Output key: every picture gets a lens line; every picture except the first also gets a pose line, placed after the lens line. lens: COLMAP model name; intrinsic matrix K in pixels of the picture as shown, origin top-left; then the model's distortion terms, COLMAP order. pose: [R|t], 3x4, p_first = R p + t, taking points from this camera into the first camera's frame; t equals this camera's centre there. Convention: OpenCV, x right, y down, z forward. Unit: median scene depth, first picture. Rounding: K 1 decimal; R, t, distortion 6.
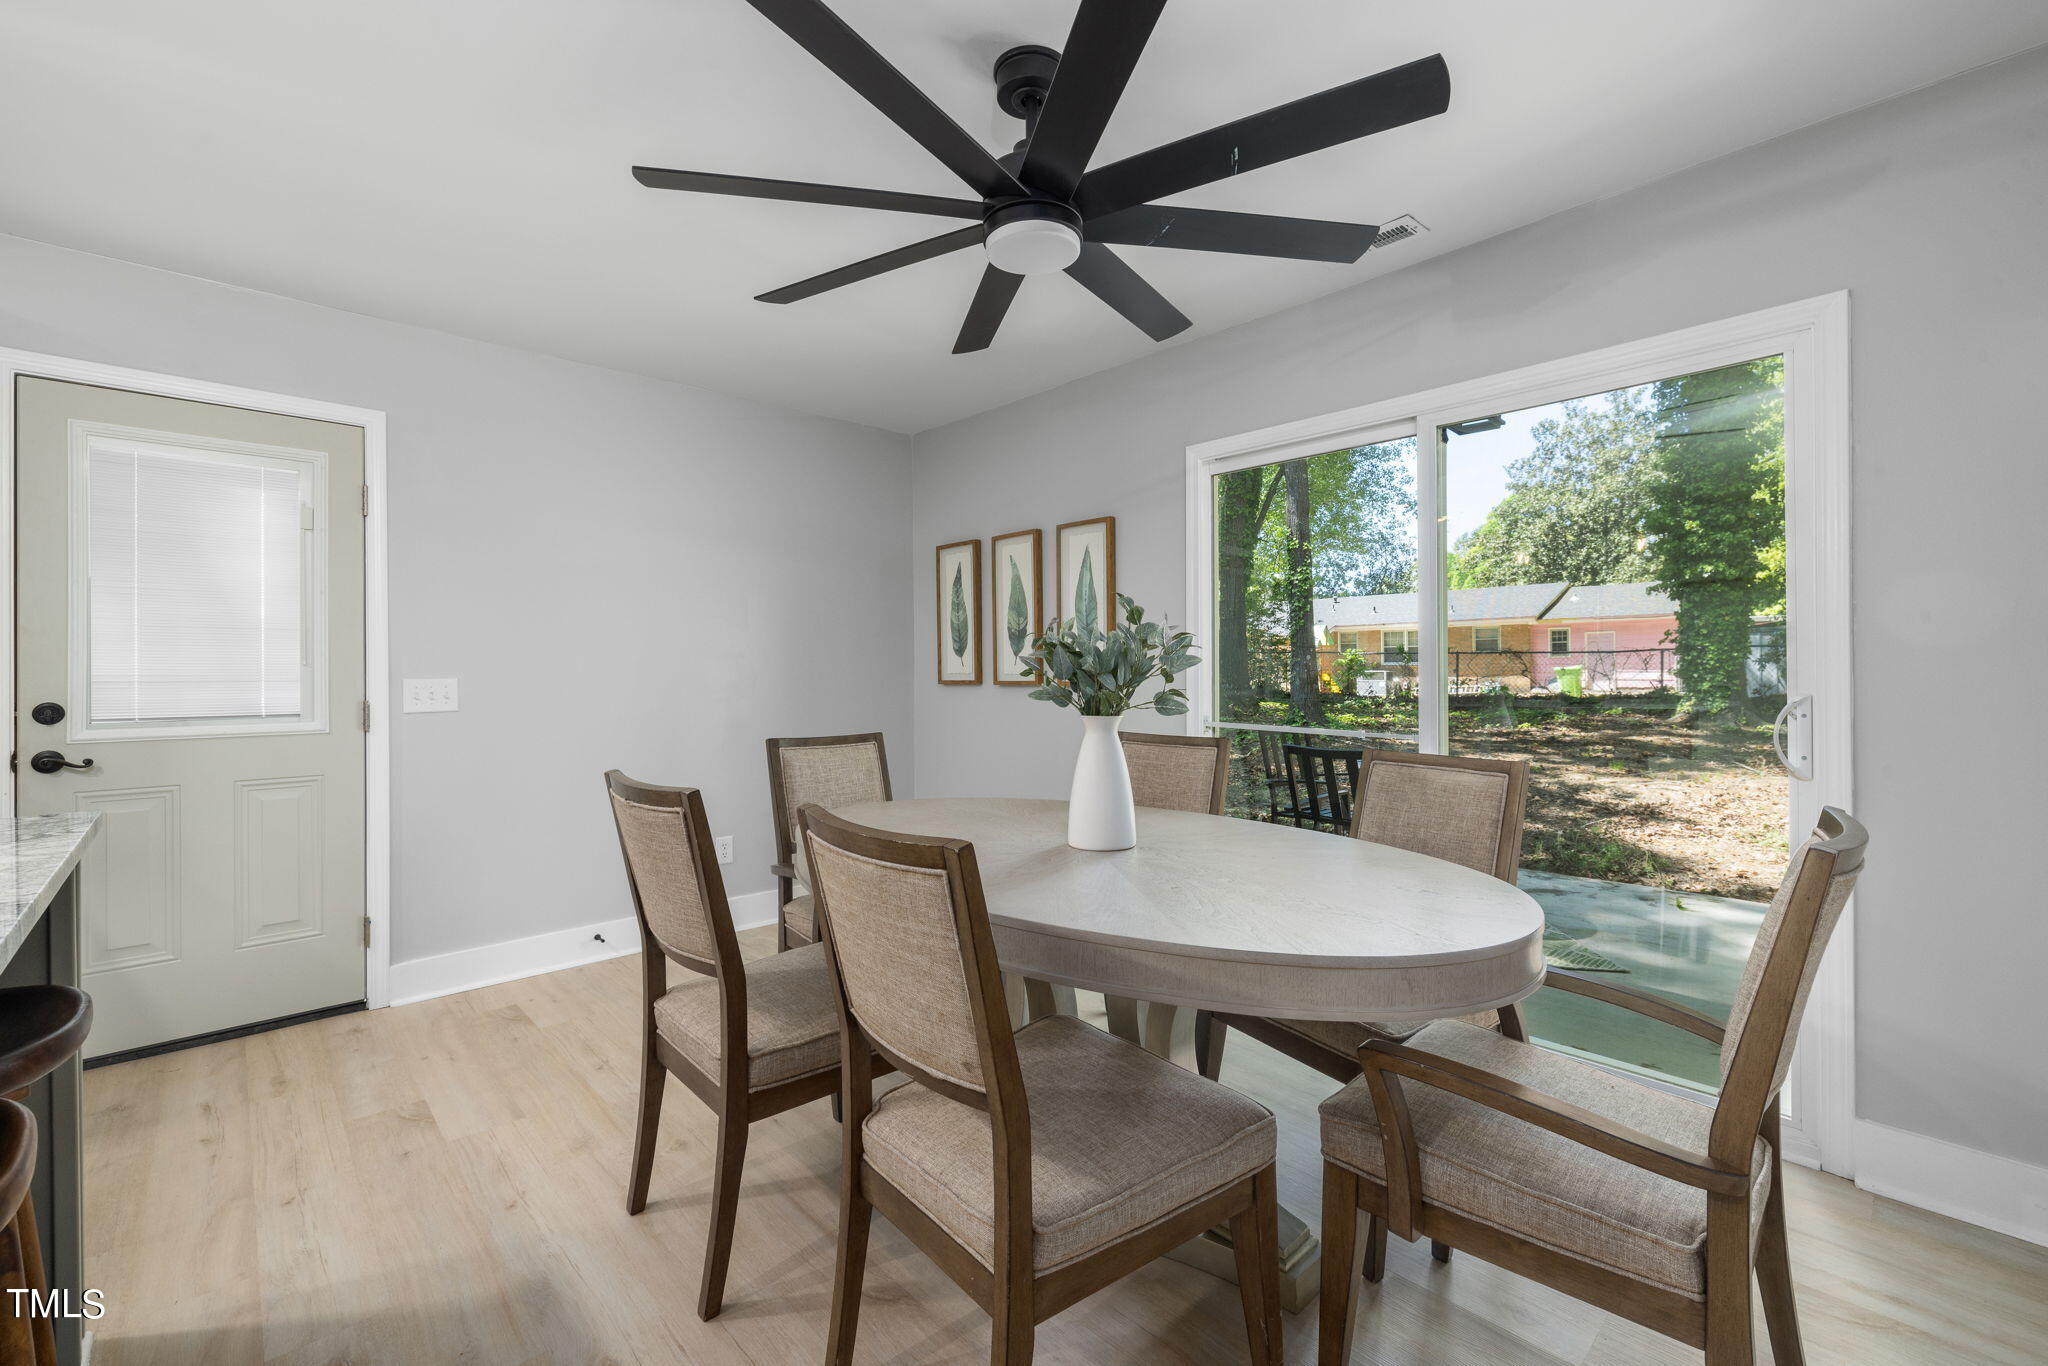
lens RADIAL K [[857.6, 0, 1010.3], [0, 857.6, 671.4], [0, 0, 1]] dist [-0.001552, -0.000110]
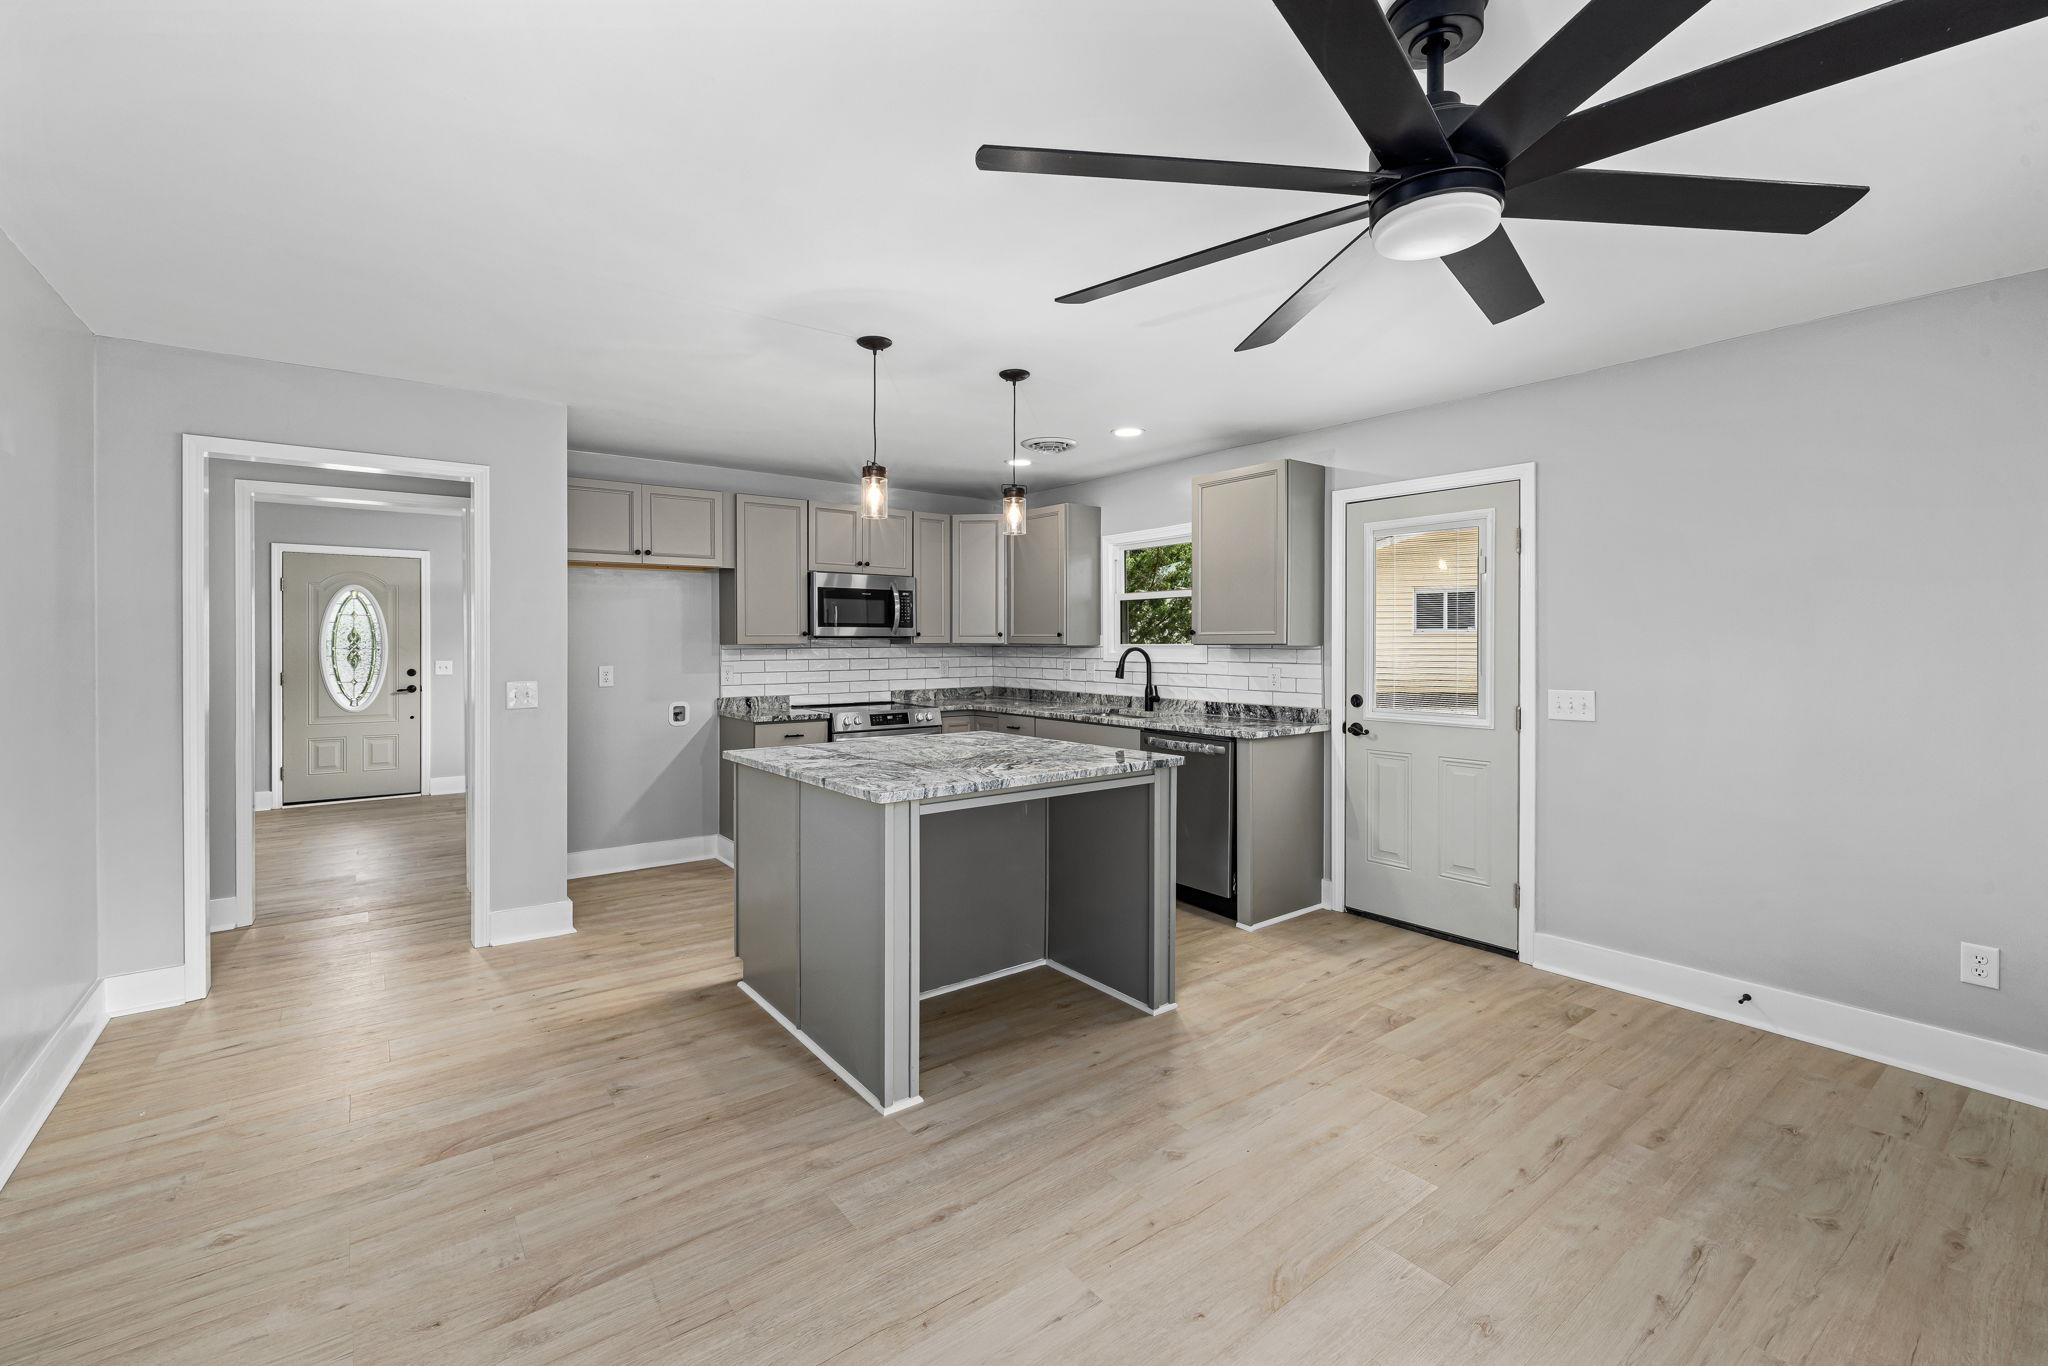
lens RADIAL K [[865.0, 0, 1013.5], [0, 865.0, 655.0], [0, 0, 1]] dist [0.000643, -0.000099]
pose [[-0.093541, 0.020596, -0.995402, 0.556098], [-0.000553, 0.999785, 0.020738, -0.066009], [0.995615, 0.002491, -0.093510, 0.422560]]
